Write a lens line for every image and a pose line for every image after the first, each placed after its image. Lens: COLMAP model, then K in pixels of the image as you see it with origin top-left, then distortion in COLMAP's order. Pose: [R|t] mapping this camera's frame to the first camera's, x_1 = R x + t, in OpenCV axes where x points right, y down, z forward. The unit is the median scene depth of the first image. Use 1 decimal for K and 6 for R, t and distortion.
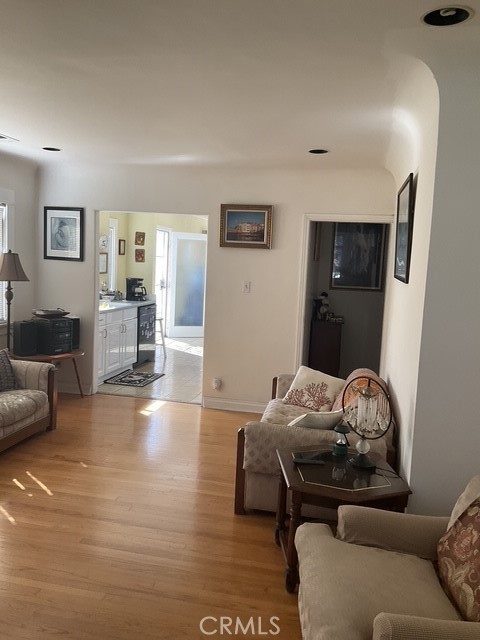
lens RADIAL K [[525.8, 0, 240.0], [0, 525.8, 320.0], [0, 0, 1]] dist [0.139966, -0.298182]
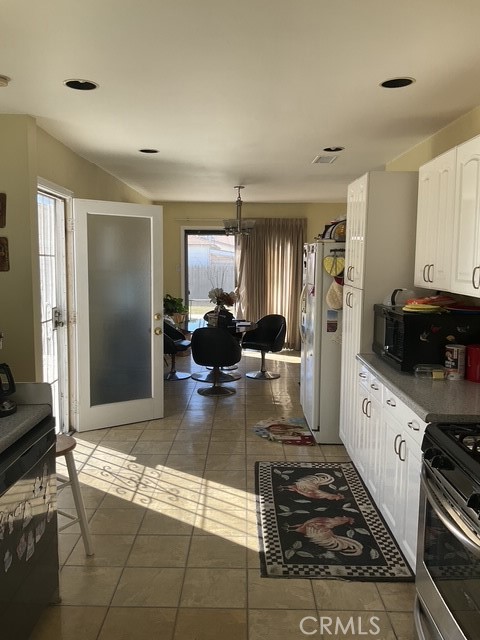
lens RADIAL K [[525.8, 0, 240.0], [0, 525.8, 320.0], [0, 0, 1]] dist [0.139966, -0.298182]
pose [[0.978001, -0.057414, 0.200542, -0.161384], [0.056384, 0.998350, 0.010847, -0.113966], [-0.200834, 0.000699, 0.979625, 0.982690]]
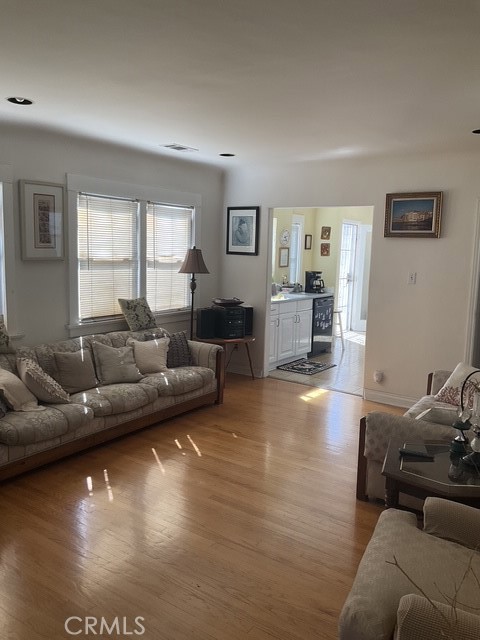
lens RADIAL K [[525.8, 0, 240.0], [0, 525.8, 320.0], [0, 0, 1]] dist [0.139966, -0.298182]
pose [[0.920451, 0.032585, -0.389497, 0.104618], [-0.029577, 0.999468, 0.013719, 0.009135], [0.389737, -0.001107, 0.920926, -0.015182]]
